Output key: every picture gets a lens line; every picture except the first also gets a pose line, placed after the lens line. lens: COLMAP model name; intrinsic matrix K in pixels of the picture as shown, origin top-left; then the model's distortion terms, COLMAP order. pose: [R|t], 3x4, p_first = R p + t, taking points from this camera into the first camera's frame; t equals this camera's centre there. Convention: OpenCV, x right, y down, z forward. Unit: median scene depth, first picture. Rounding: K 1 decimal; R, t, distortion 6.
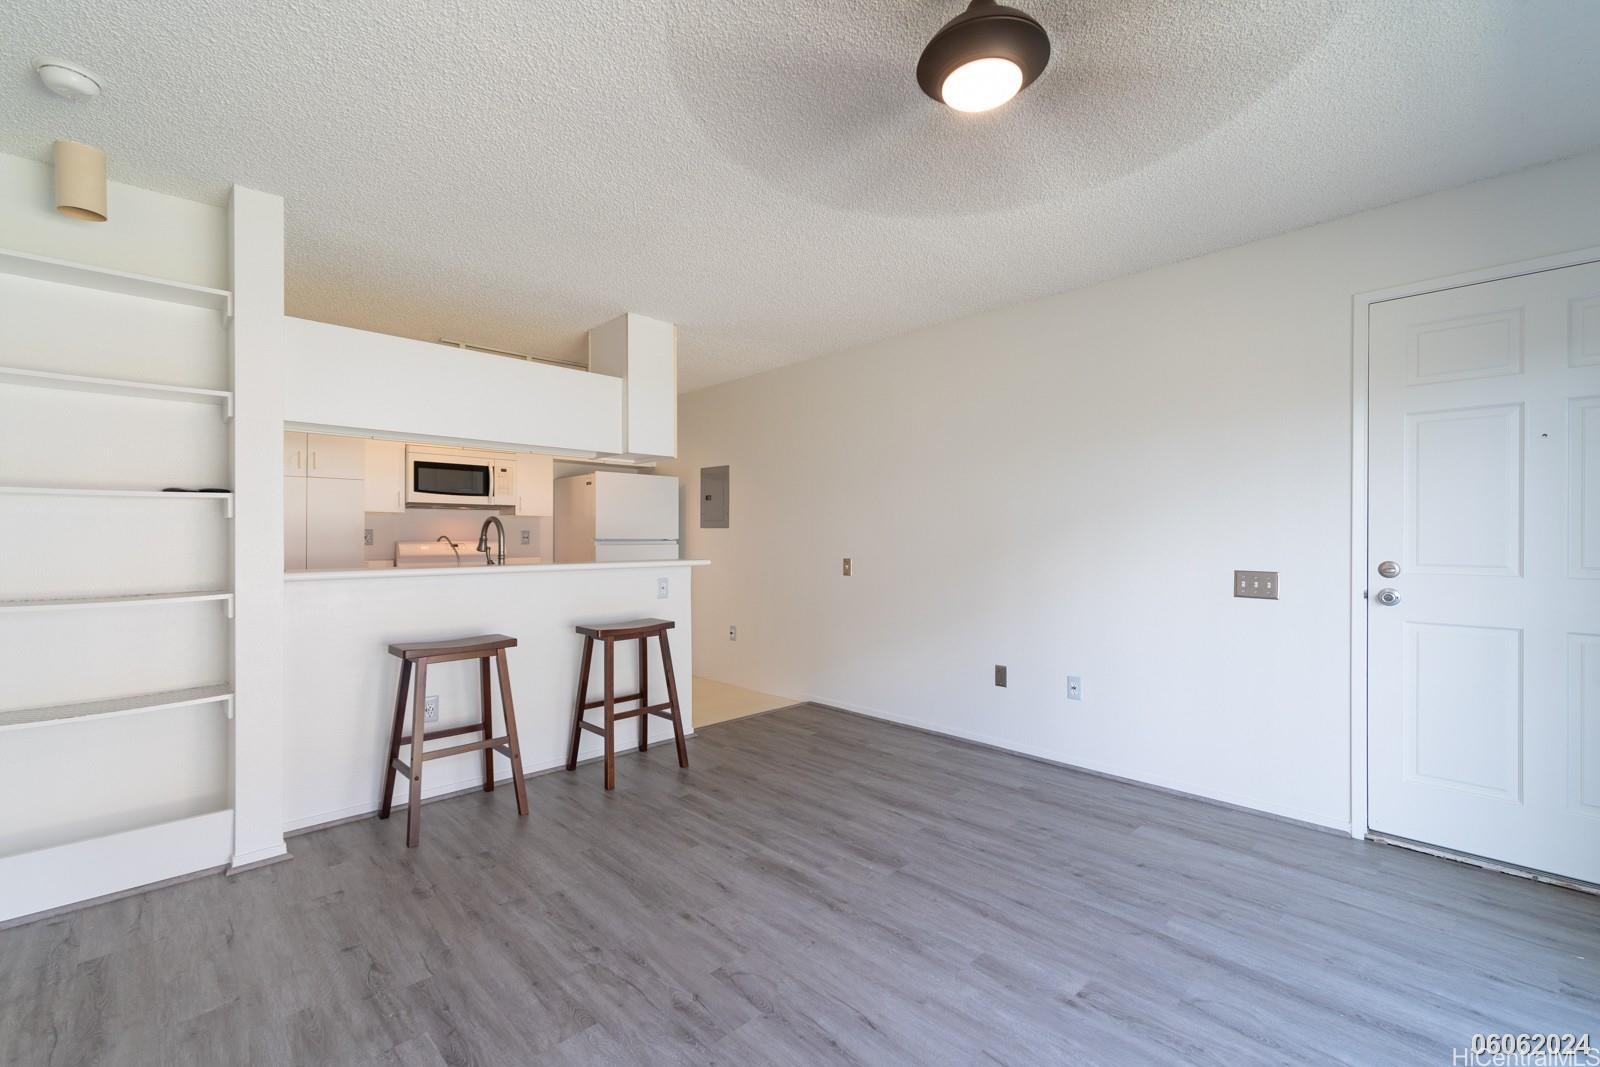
lens RADIAL K [[686.4, 0, 837.6], [0, 686.4, 531.3], [0, 0, 1]] dist [0.006707, -0.000706]
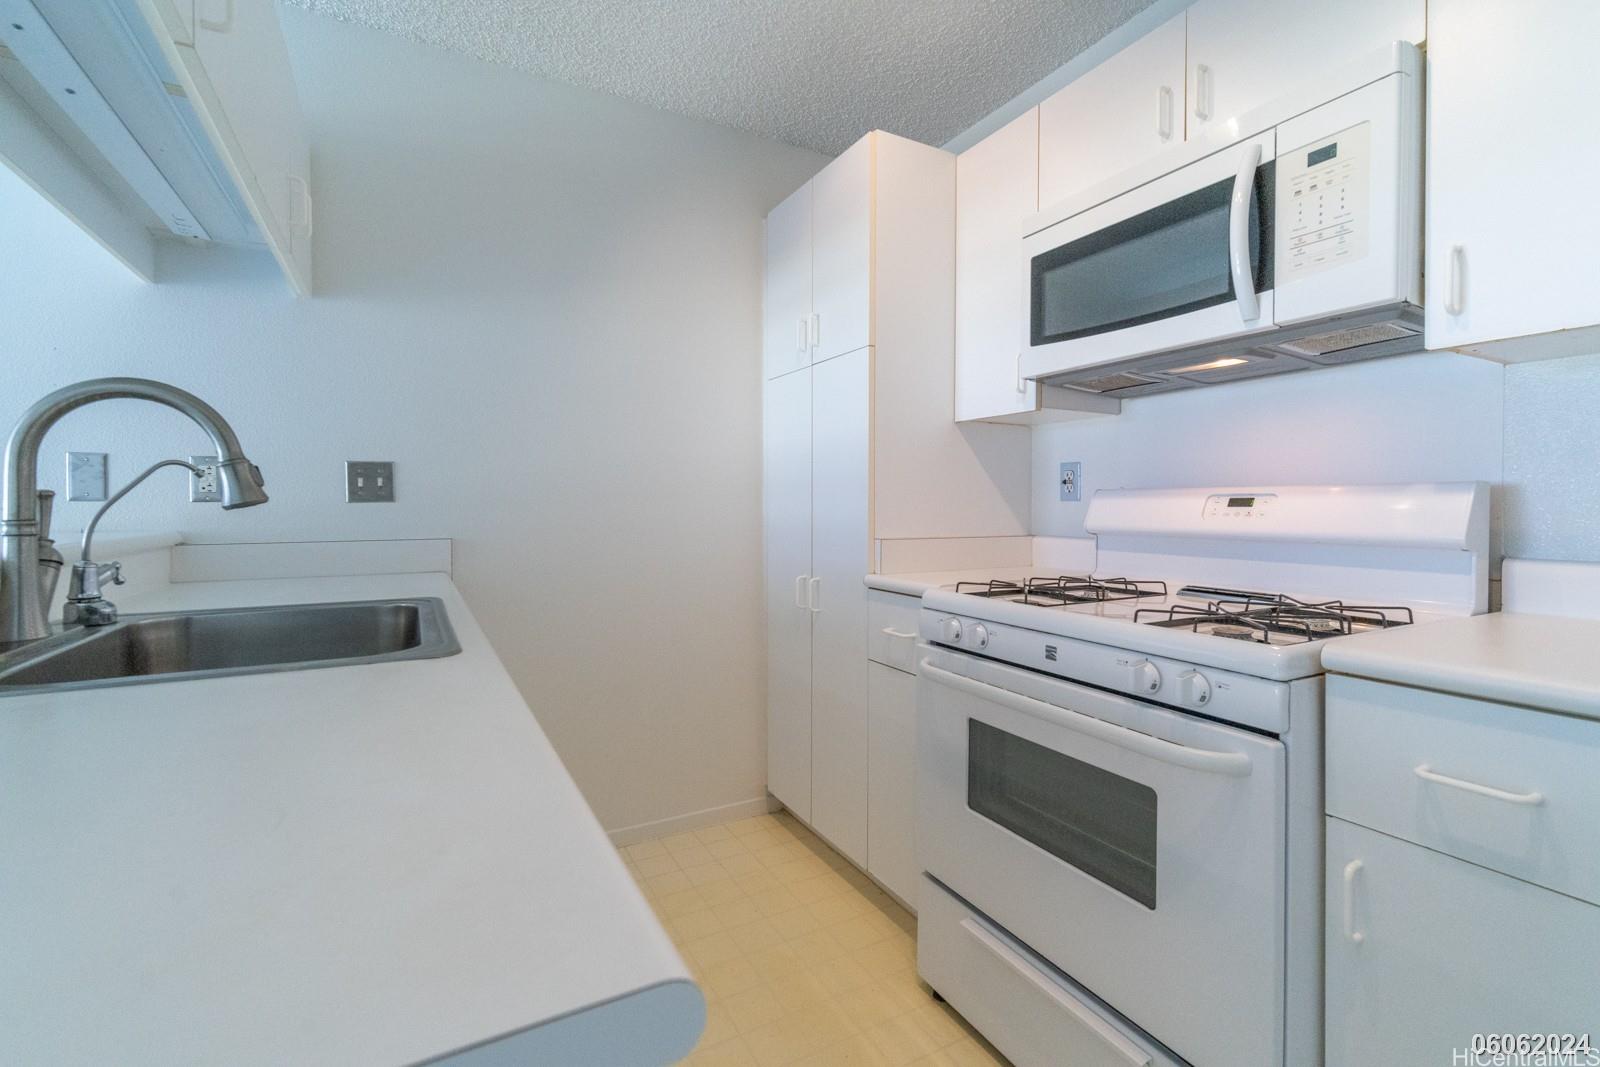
lens RADIAL K [[686.4, 0, 751.7], [0, 686.4, 503.9], [0, 0, 1]] dist [0.006707, -0.000706]
pose [[-0.323144, -0.001669, -0.946348, -0.431009], [0.009390, 0.999944, -0.004970, 0.040577], [0.946303, -0.010492, -0.323110, 1.745112]]
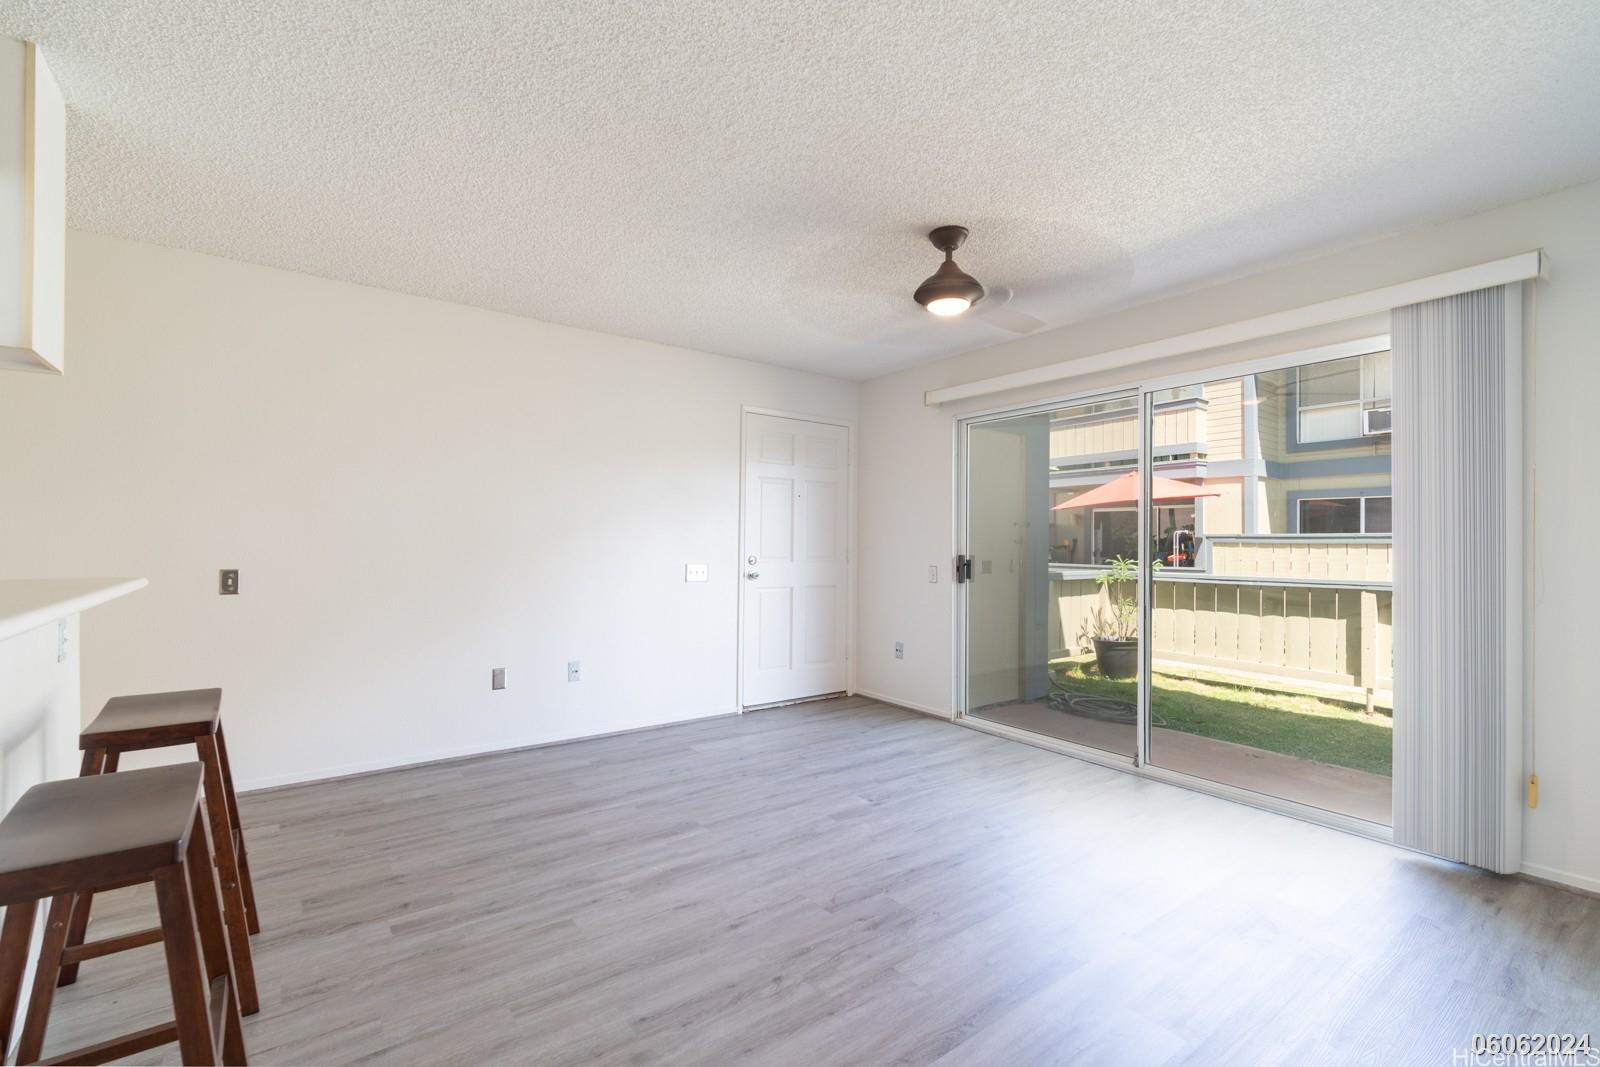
lens RADIAL K [[686.4, 0, 757.9], [0, 686.4, 556.1], [0, 0, 1]] dist [0.006707, -0.000706]
pose [[0.180684, -0.014414, 0.983436, -0.914942], [-0.018578, 0.999664, 0.018065, 0.012713], [-0.983366, -0.021535, 0.180356, 0.629545]]
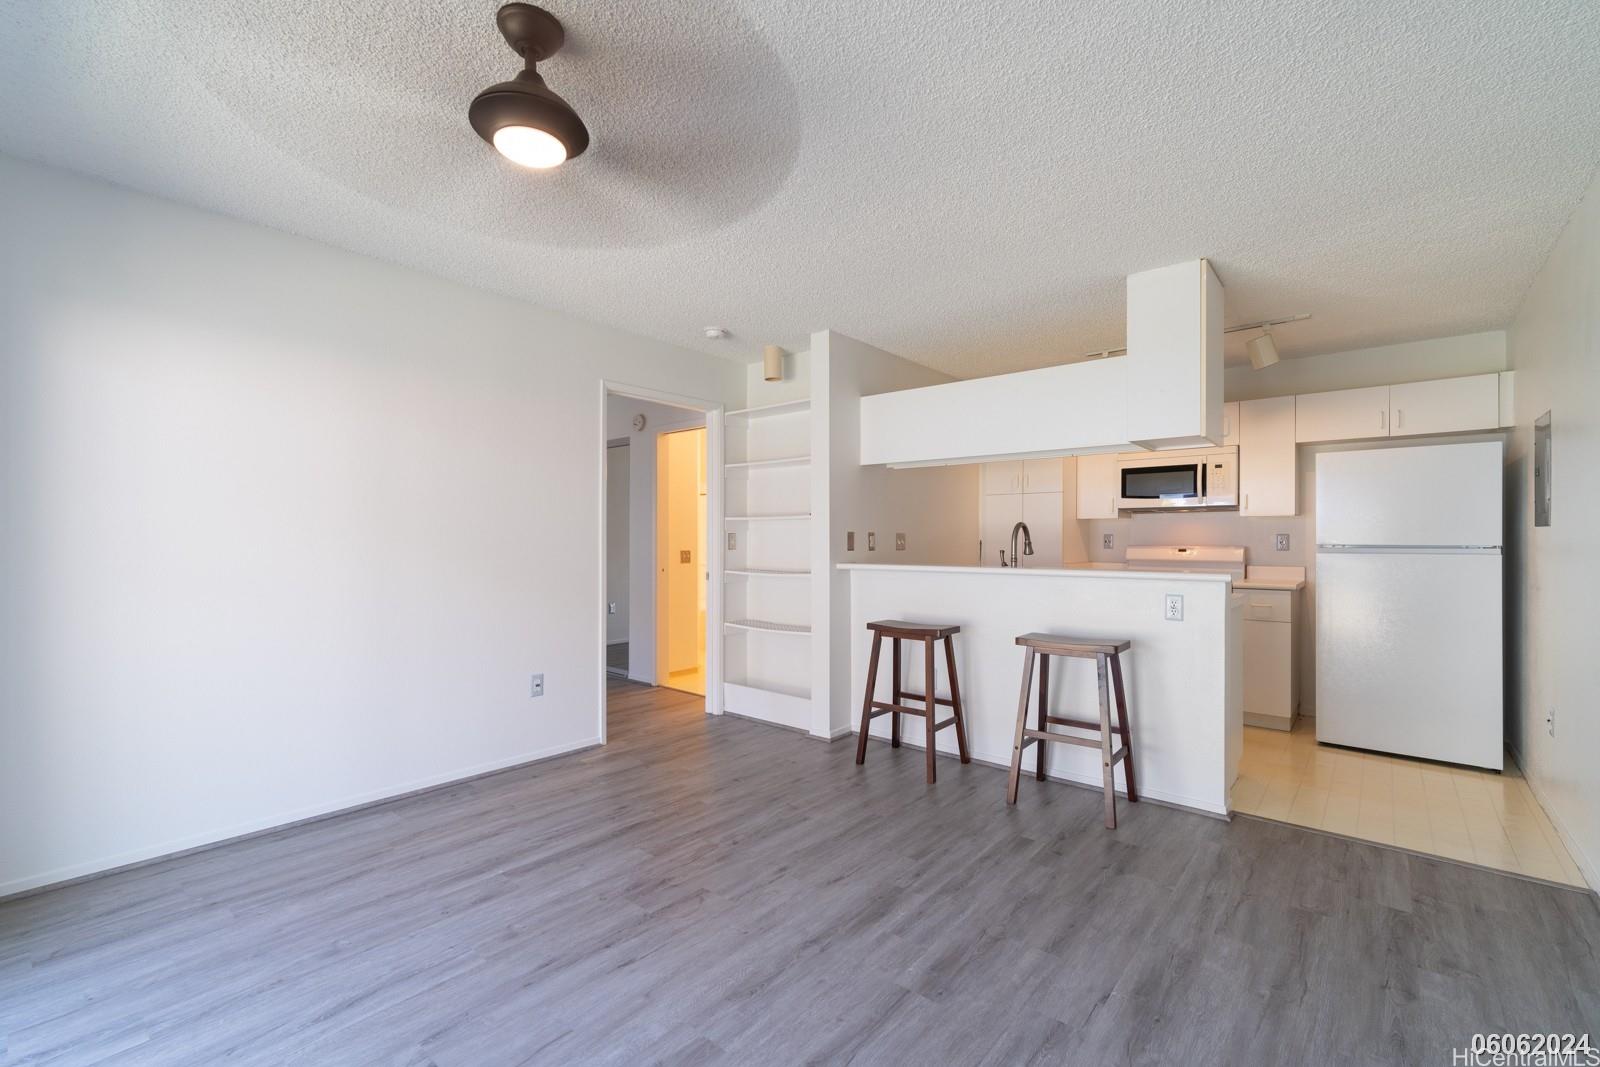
lens RADIAL K [[686.4, 0, 750.5], [0, 686.4, 537.2], [0, 0, 1]] dist [0.006707, -0.000706]
pose [[0.035502, -0.003151, -0.999365, 0.731978], [0.005055, 0.999983, -0.002973, 0.004148], [0.999357, -0.004946, 0.035518, 0.711912]]
